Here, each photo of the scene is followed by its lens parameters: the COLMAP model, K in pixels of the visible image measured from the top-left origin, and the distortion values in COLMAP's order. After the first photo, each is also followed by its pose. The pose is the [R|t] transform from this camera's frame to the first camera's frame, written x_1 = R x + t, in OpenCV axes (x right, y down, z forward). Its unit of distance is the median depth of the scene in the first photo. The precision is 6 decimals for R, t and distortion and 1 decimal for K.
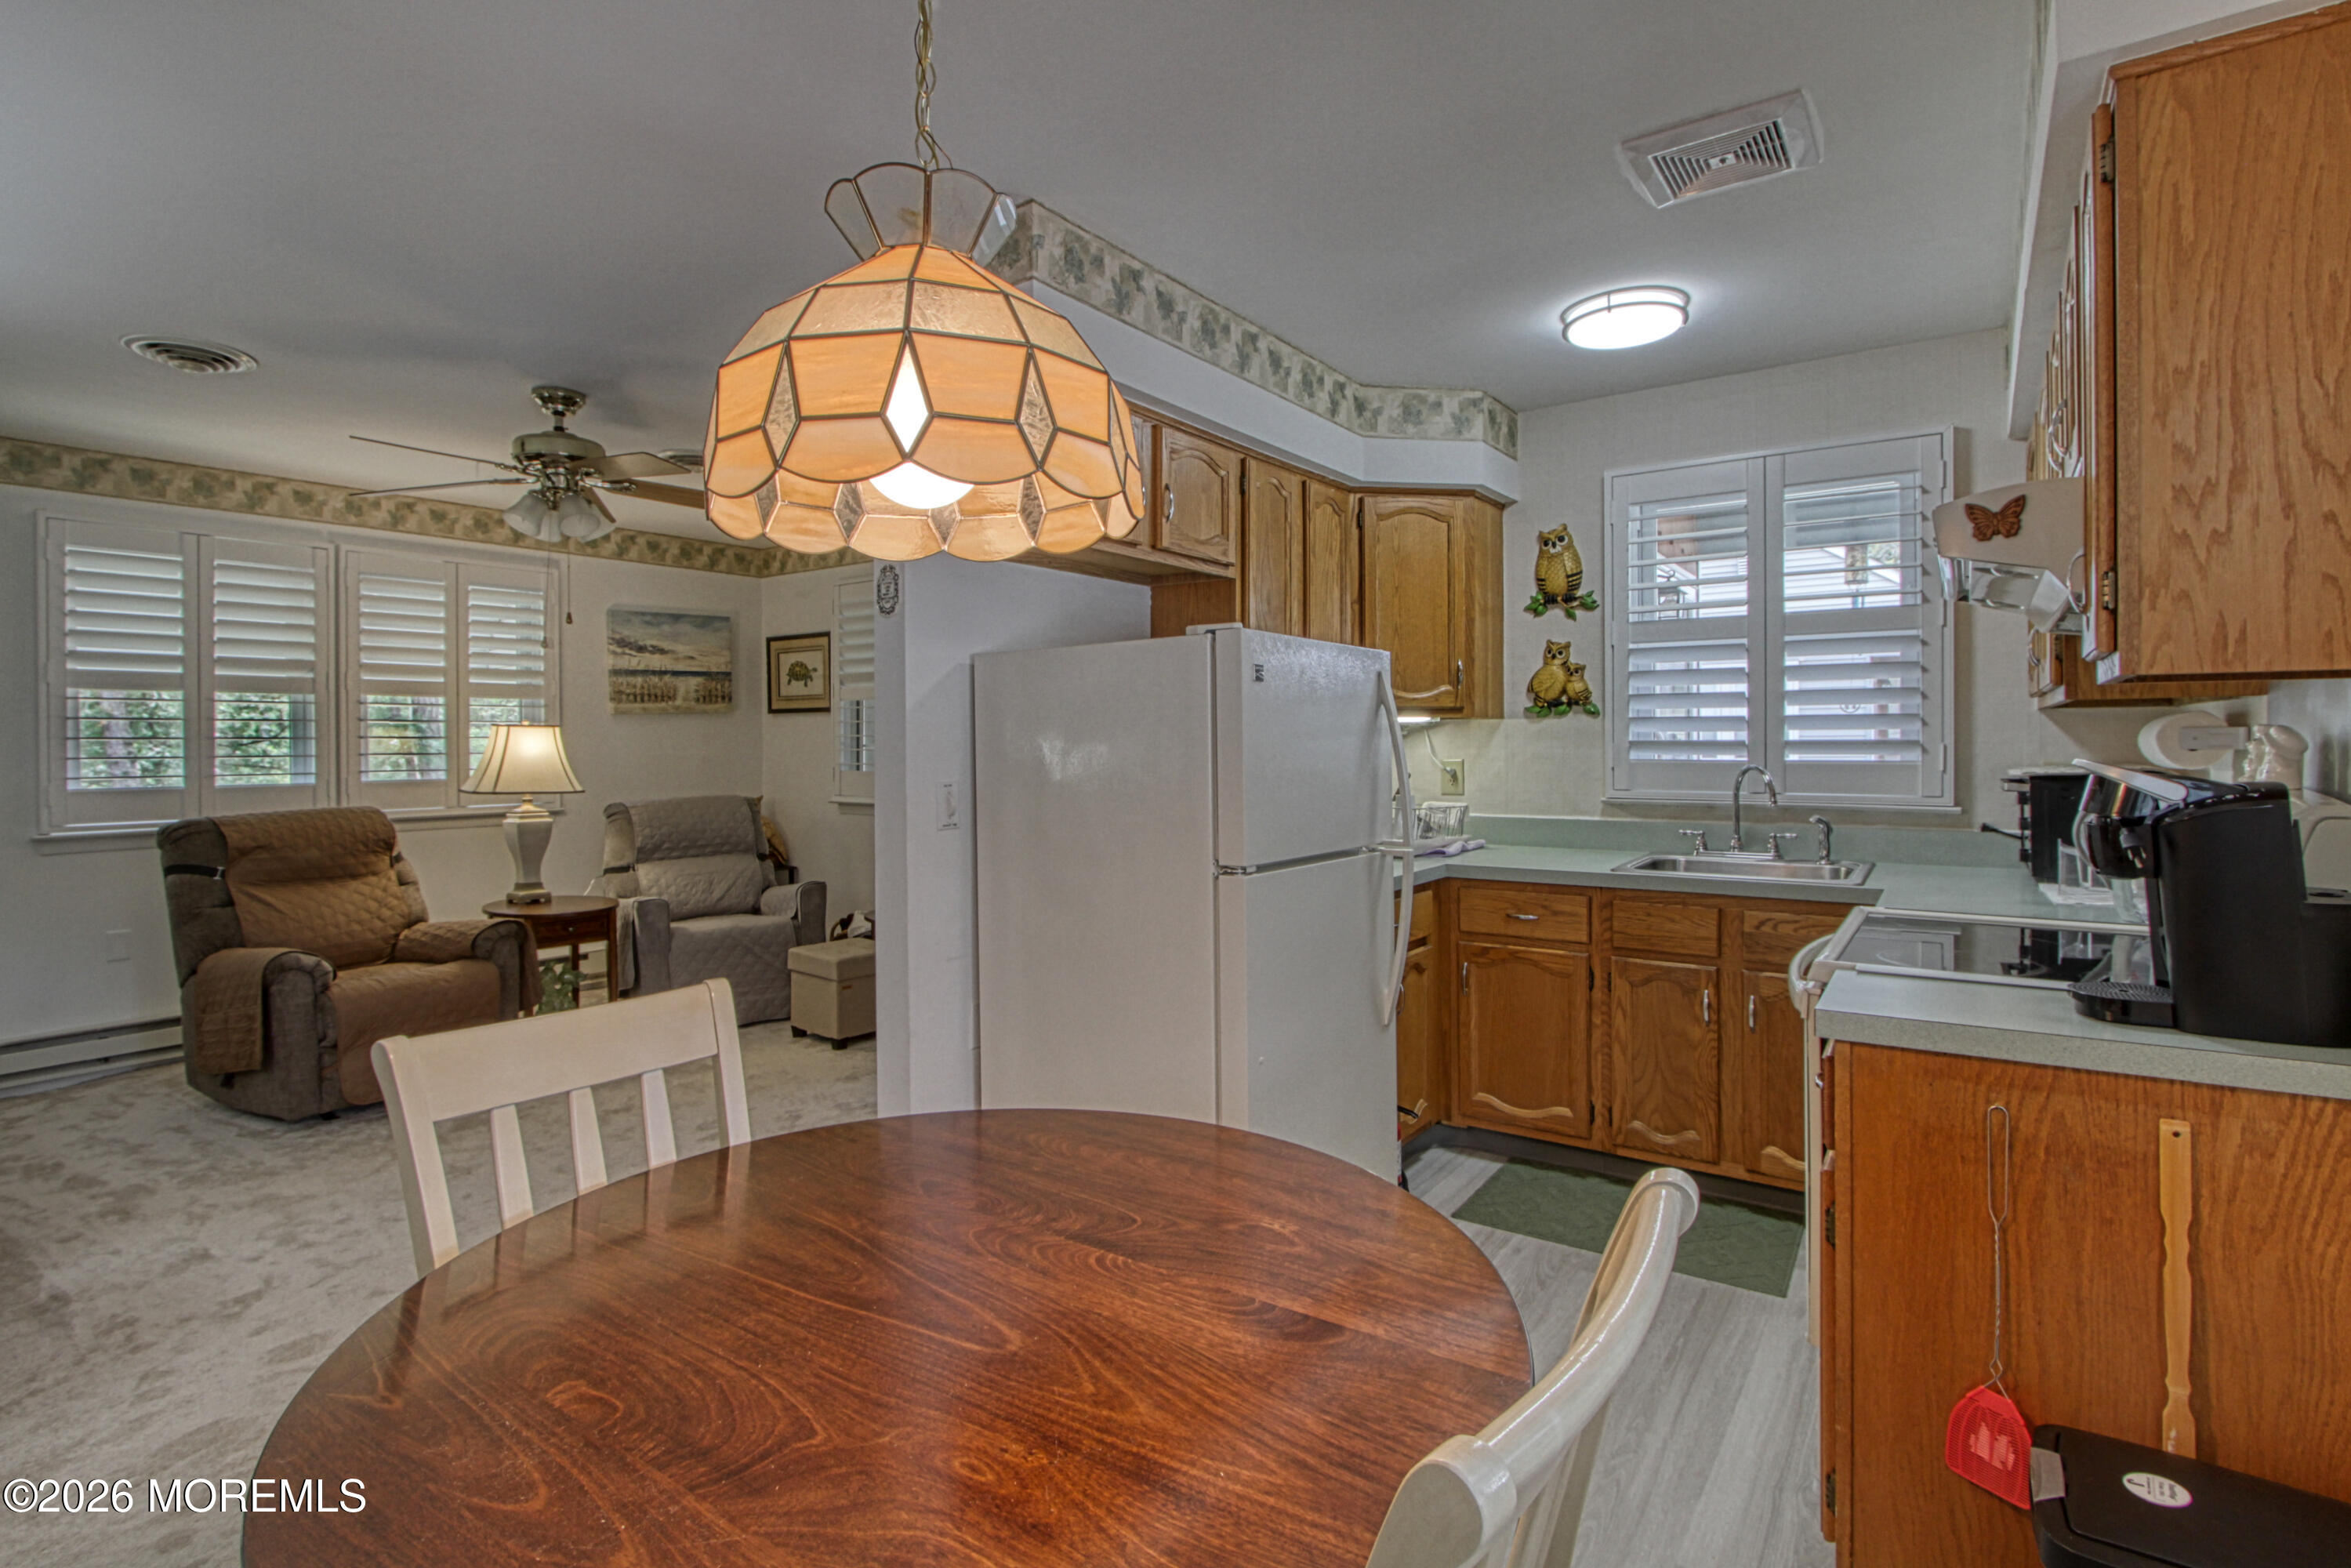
lens RADIAL K [[1134.1, 0, 1169.4], [0, 1134.1, 743.5], [0, 0, 1]] dist [-0.019540, -0.000056]
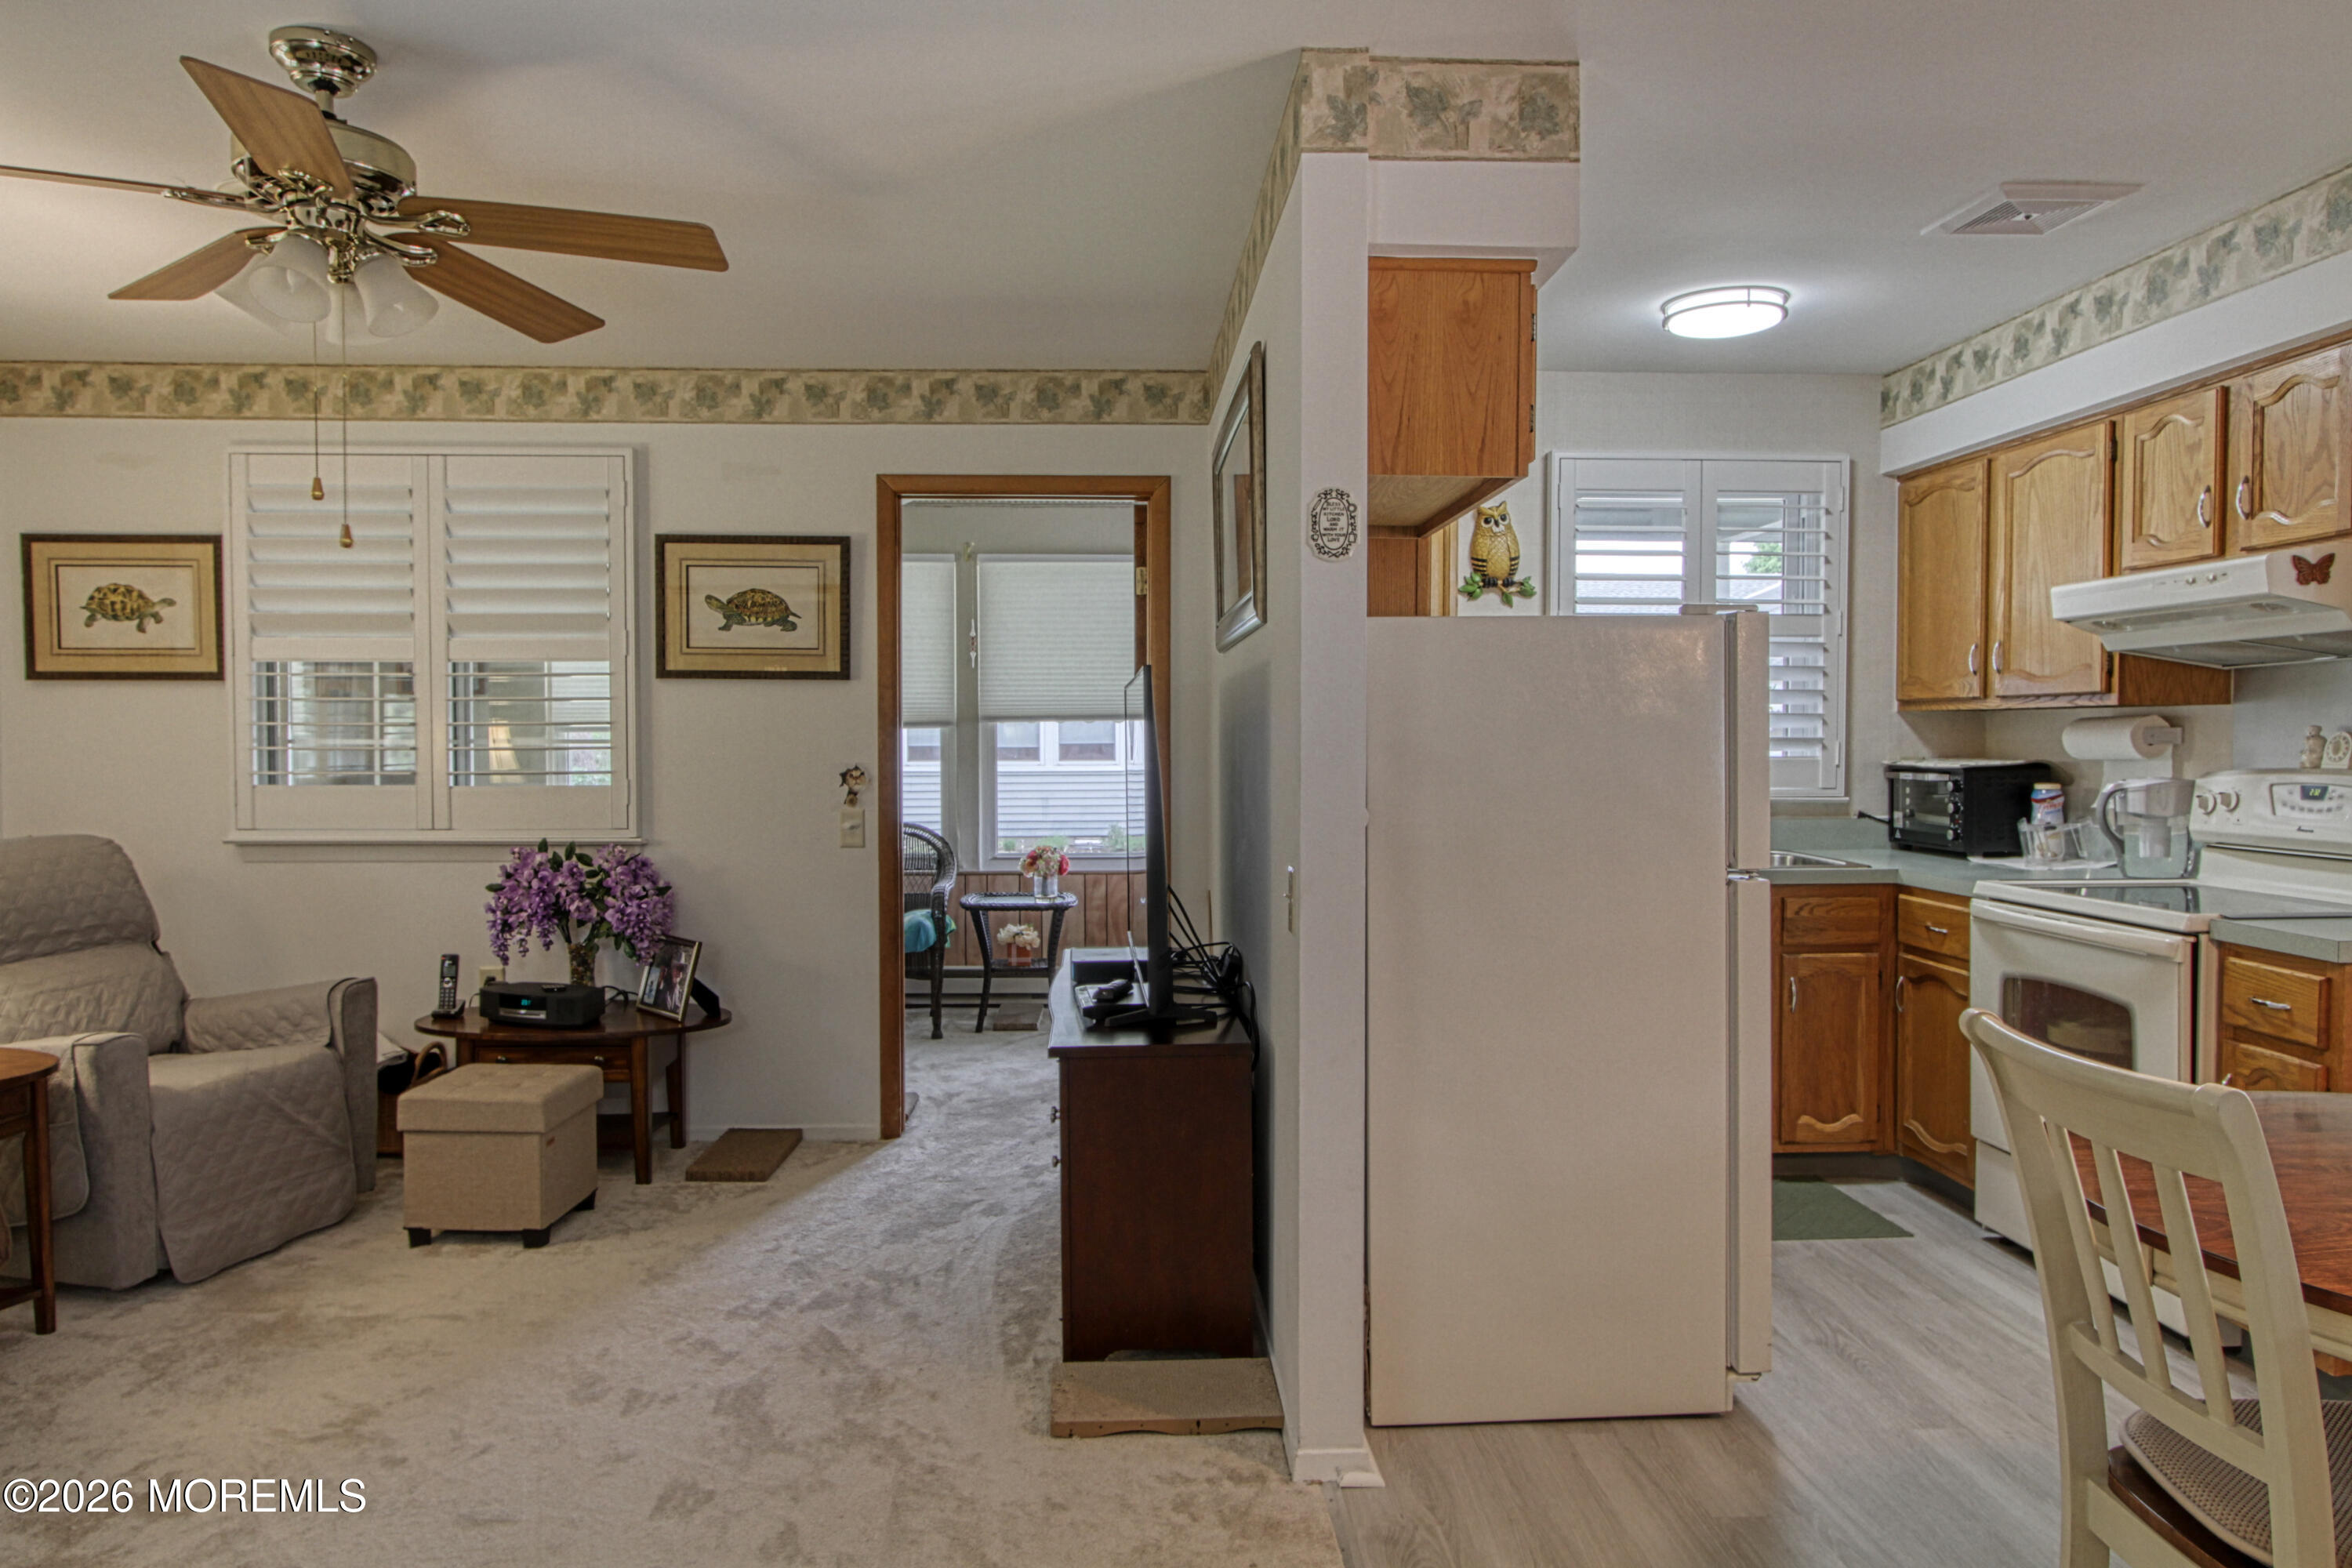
lens RADIAL K [[1511.6, 0, 1177.0], [0, 1511.6, 780.8], [0, 0, 1]] dist [-0.010493, 0.000563]
pose [[0.776390, -0.013030, 0.630118, -0.630511], [-0.002186, 0.999725, 0.023366, 0.005302], [-0.630248, -0.019518, 0.776148, 0.203681]]
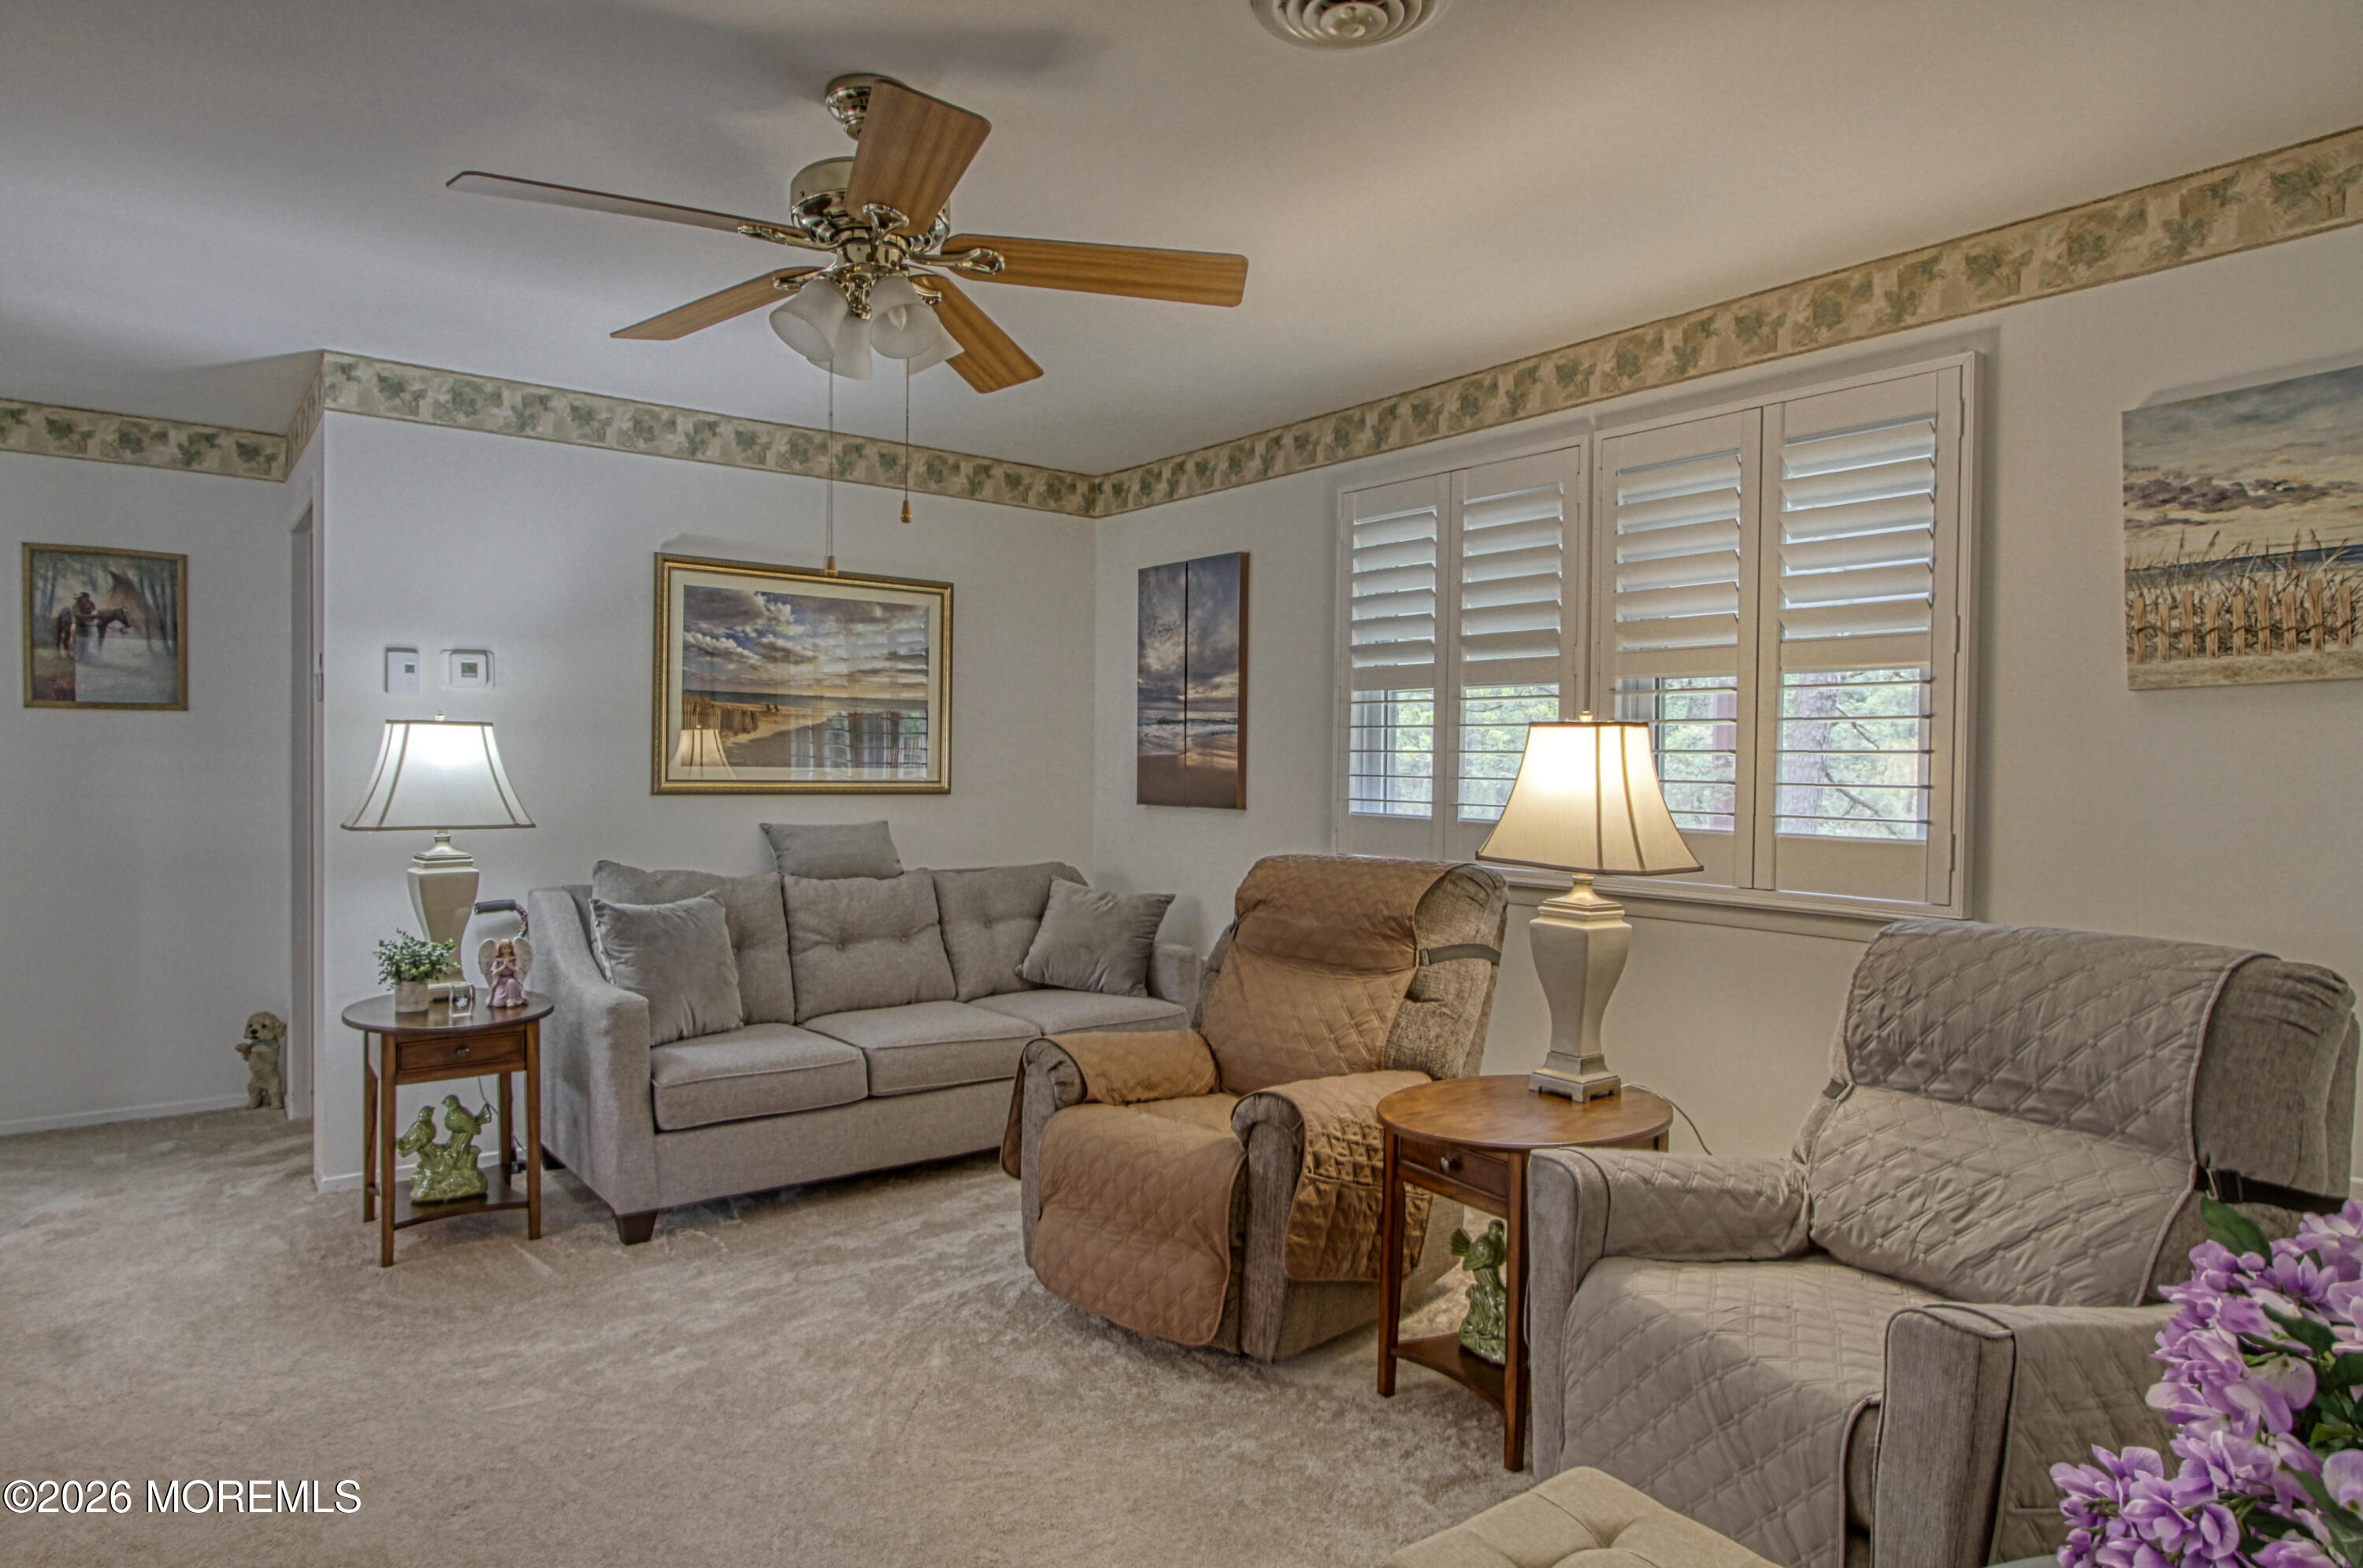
lens RADIAL K [[1363.2, 0, 1169.3], [0, 1363.2, 771.9], [0, 0, 1]] dist [-0.010126, -0.001232]
pose [[-0.293507, 0.009932, -0.955905, 0.036903], [-0.013249, 0.999808, 0.014456, -0.002229], [0.955865, 0.016907, -0.293319, 1.173817]]
